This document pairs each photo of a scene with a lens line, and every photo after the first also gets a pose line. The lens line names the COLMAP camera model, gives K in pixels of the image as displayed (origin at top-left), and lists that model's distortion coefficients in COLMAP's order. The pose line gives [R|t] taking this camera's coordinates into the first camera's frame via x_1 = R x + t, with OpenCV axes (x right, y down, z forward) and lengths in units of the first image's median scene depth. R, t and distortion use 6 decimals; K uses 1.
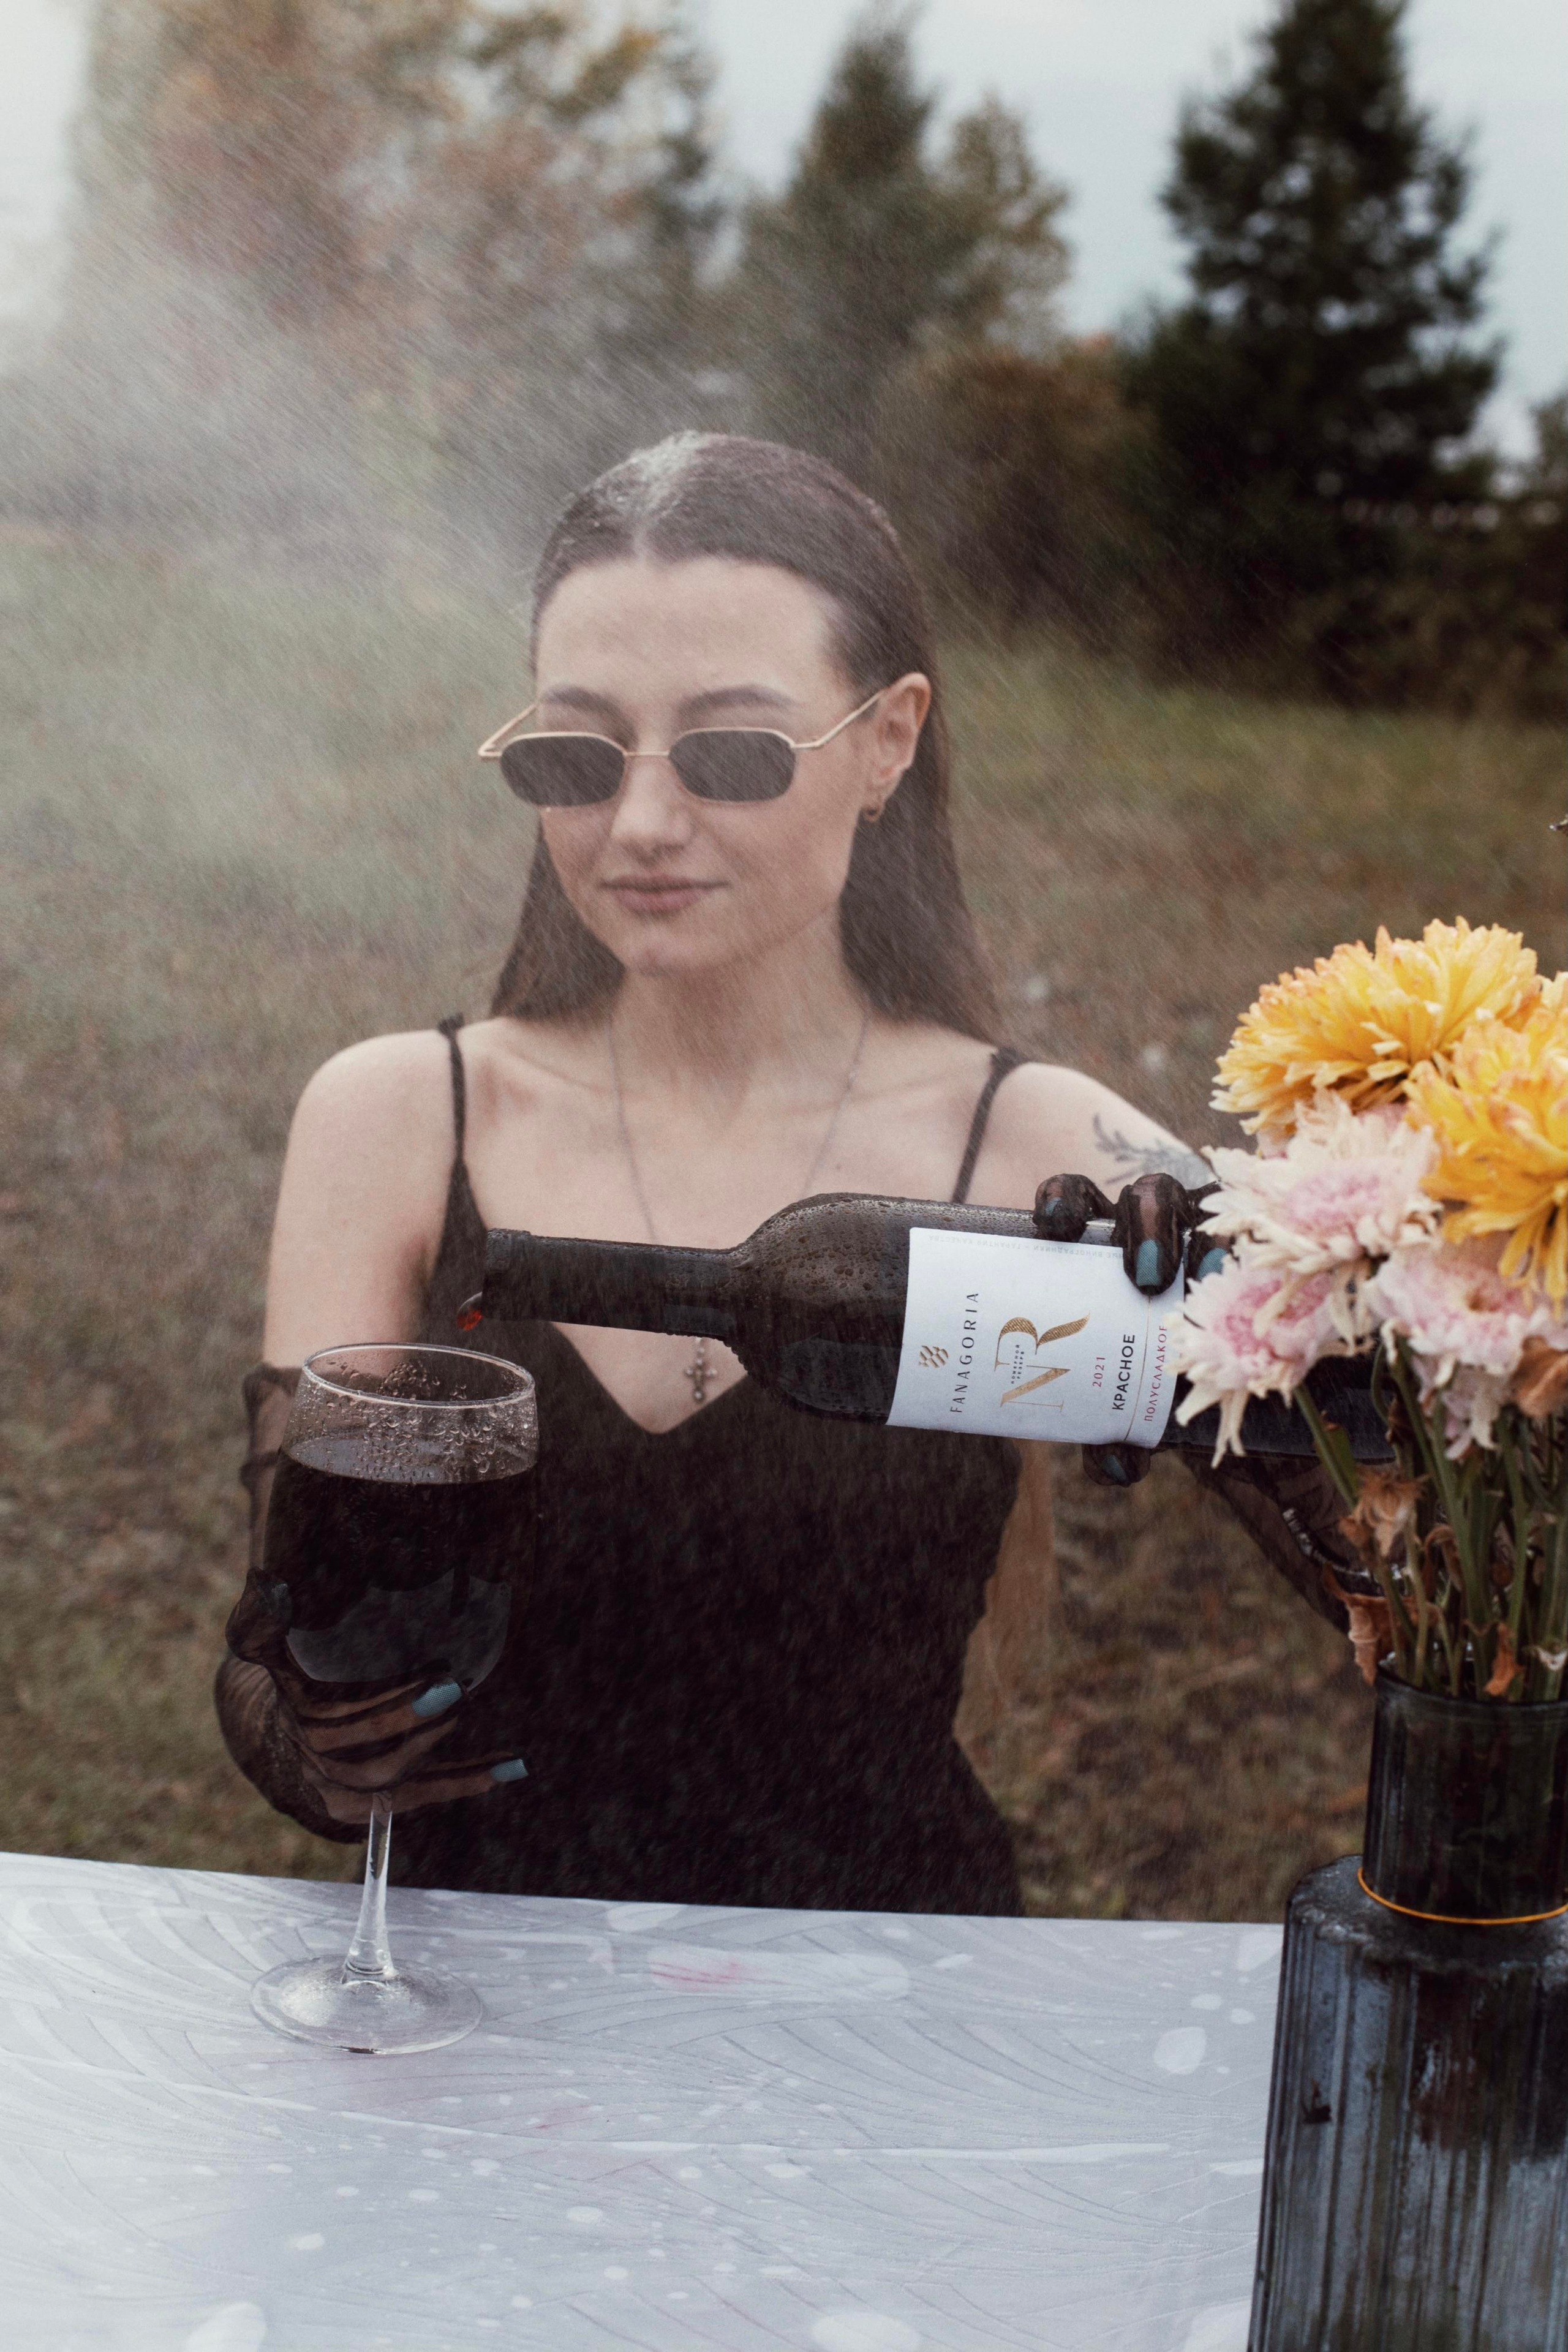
lens RADIAL K [[3649.7, 0, 781.3], [0, 3649.7, 1175.7], [0, 0, 1]] dist [-0.125860, -0.022541]
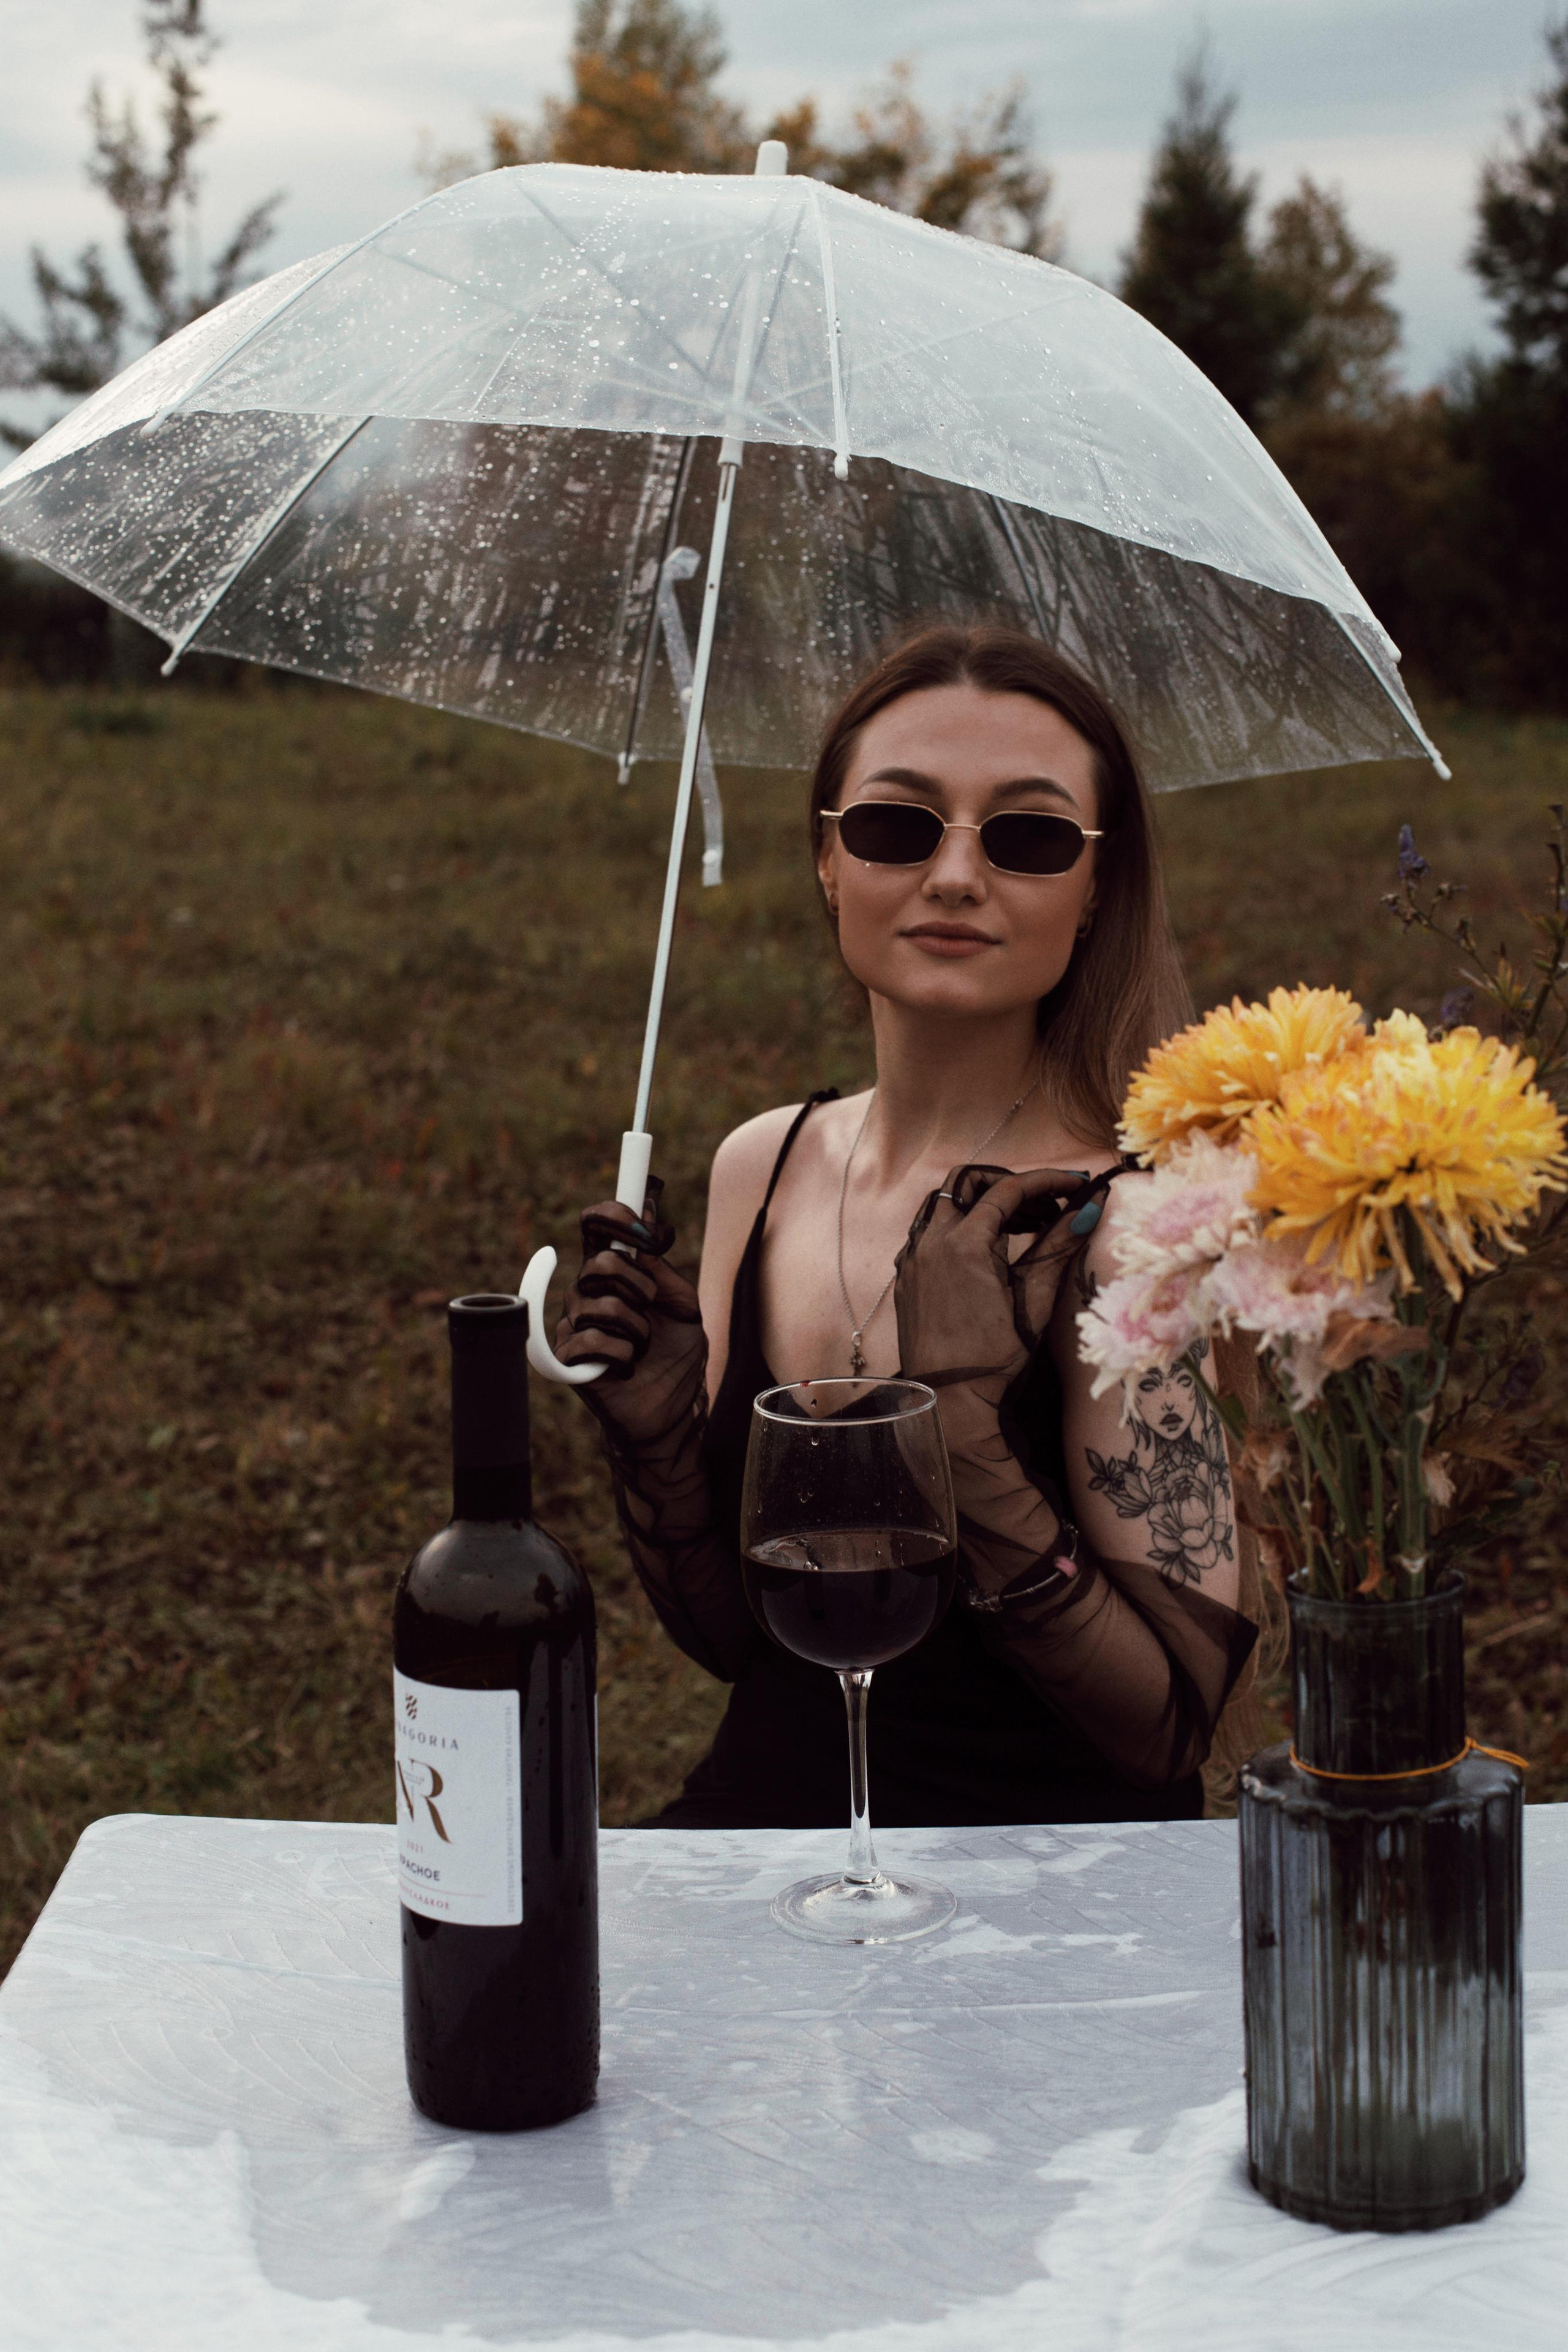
lens RADIAL K [[3427.4, 0, 786.6], [0, 3427.4, 1172.5], [0, 0, 1]] dist [-0.141078, 0.044877]
pose [[0.988654, -0.086541, -0.122776, 0.145614], [0.084576, 0.996193, -0.021139, 0.004432], [0.124138, 0.010515, 0.992209, -0.190002]]
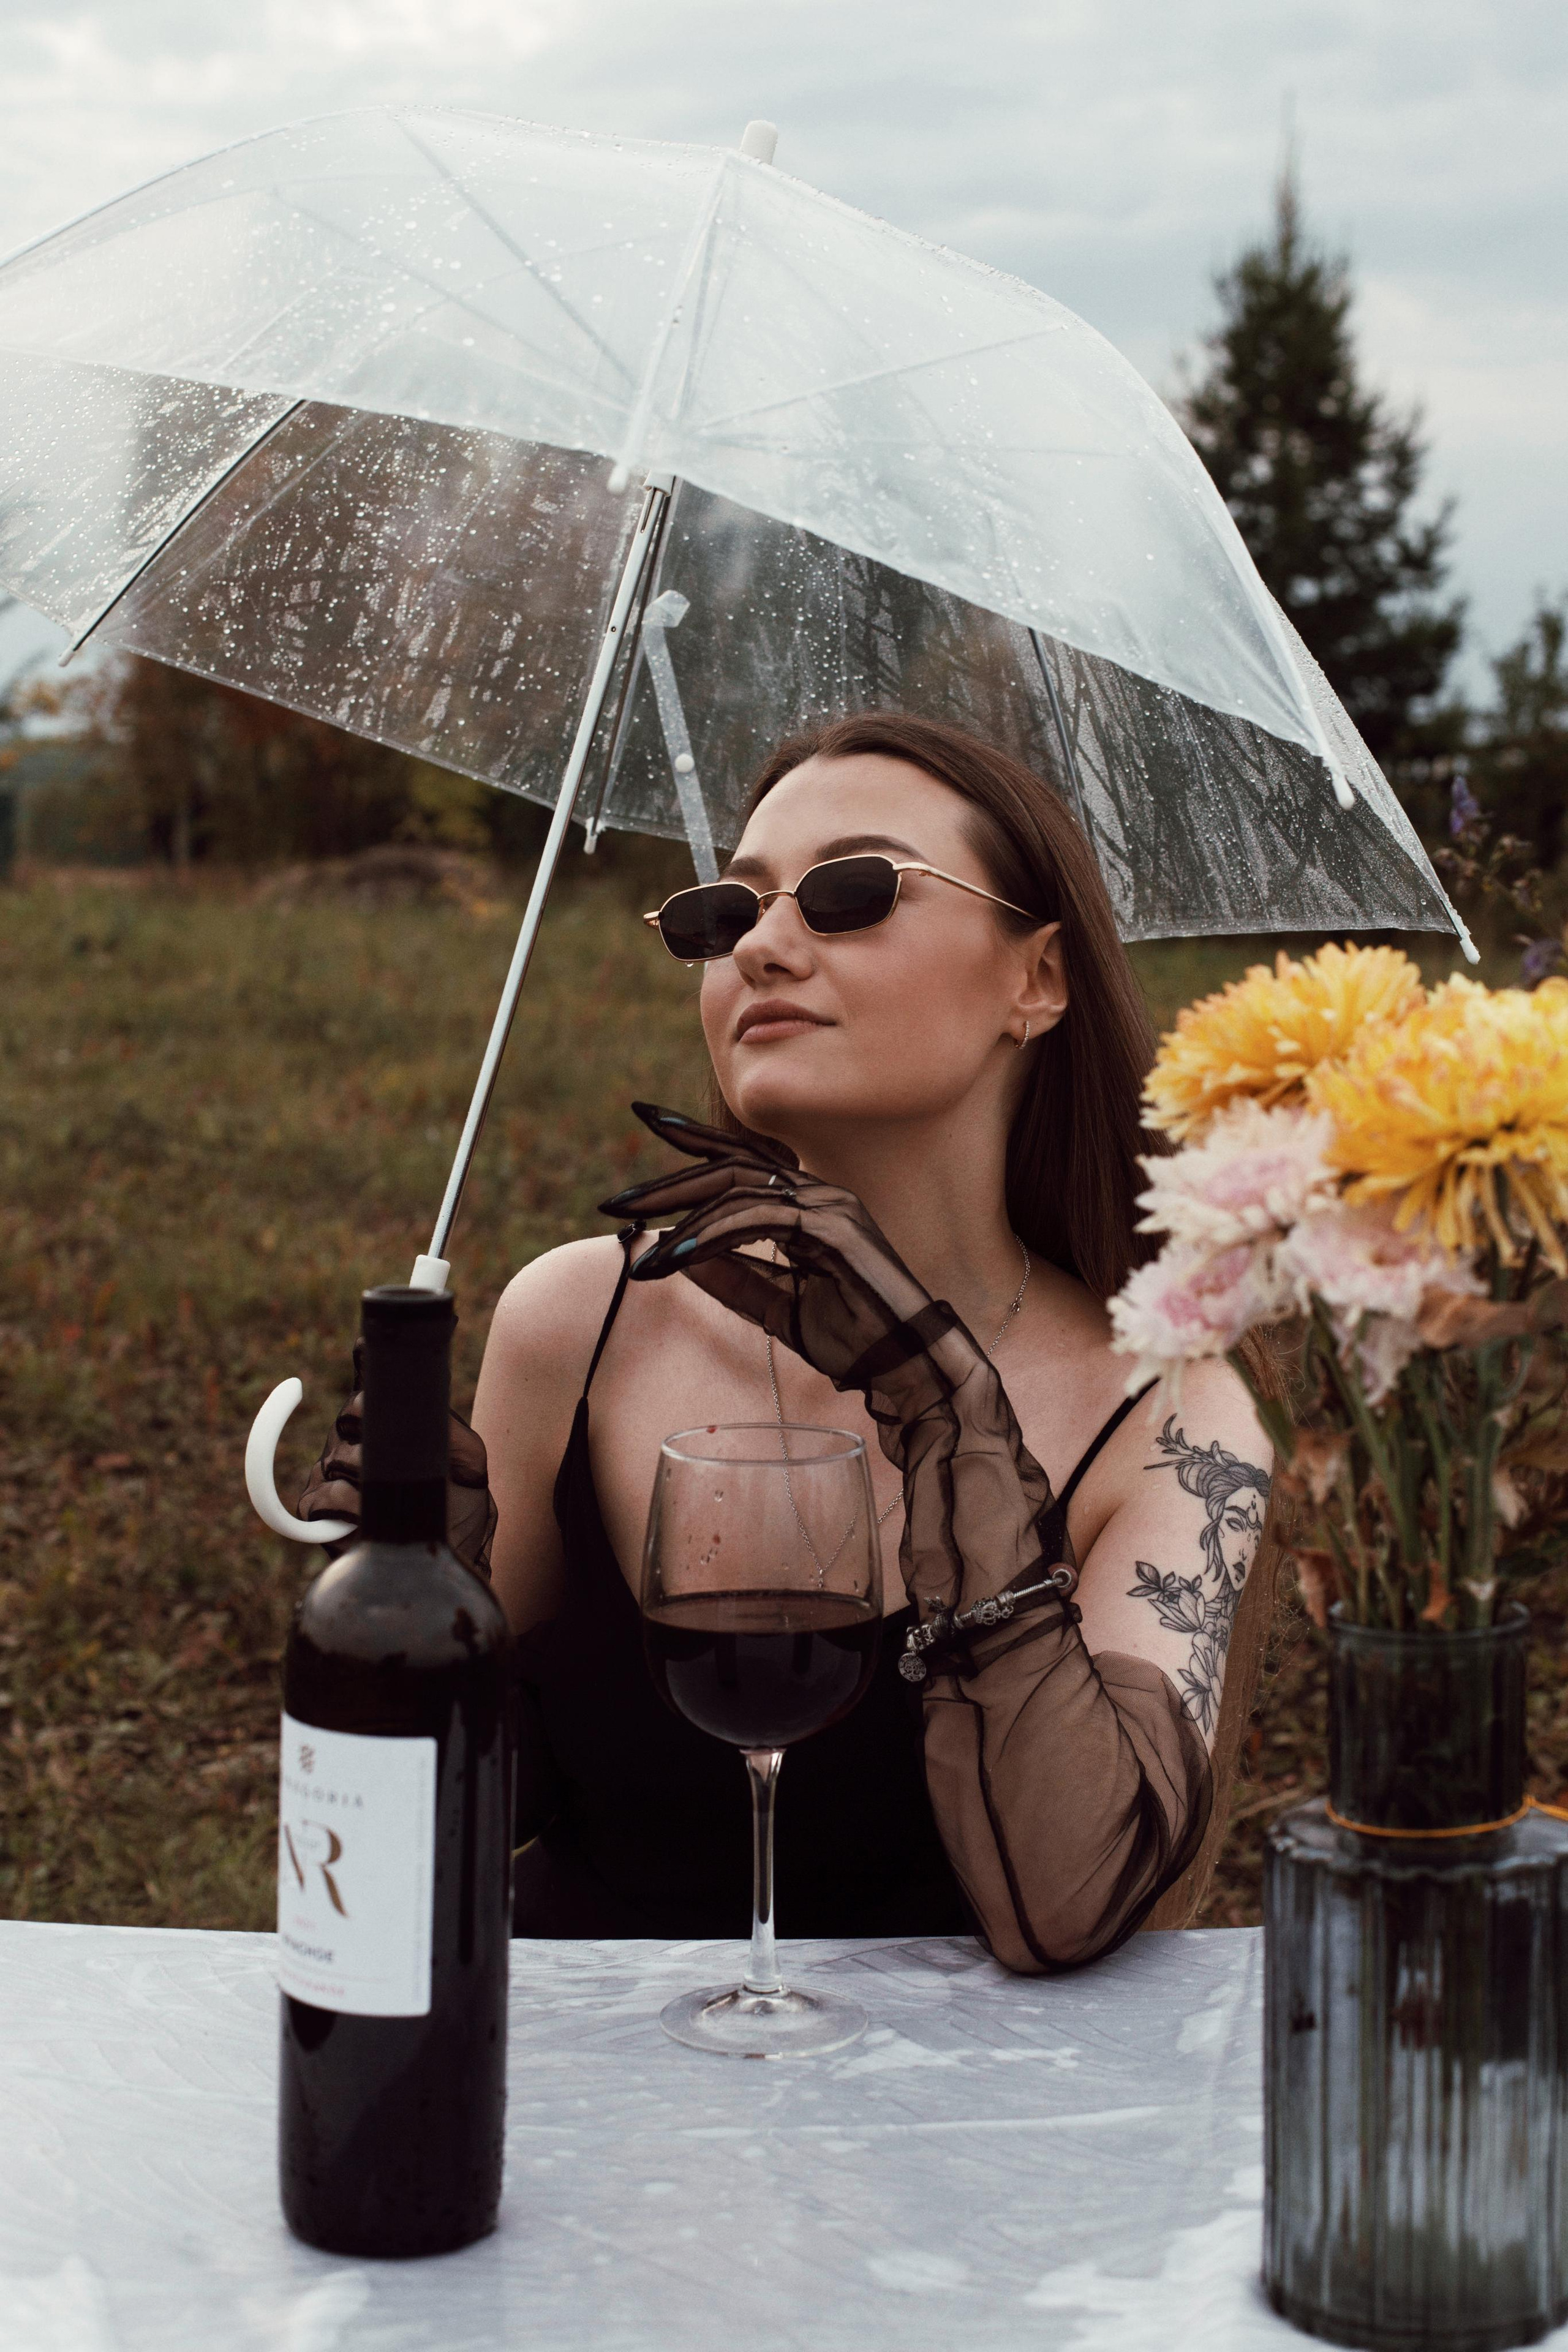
lens RADIAL K [[3427.4, 0, 786.6], [0, 3427.4, 1172.5], [0, 0, 1]] dist [-0.141078, 0.044877]
pose [[0.997639, -0.067385, -0.013288, 0.021133], [0.066181, 0.994877, -0.076414, 0.067683], [0.018369, 0.075354, 0.996988, -0.052629]]
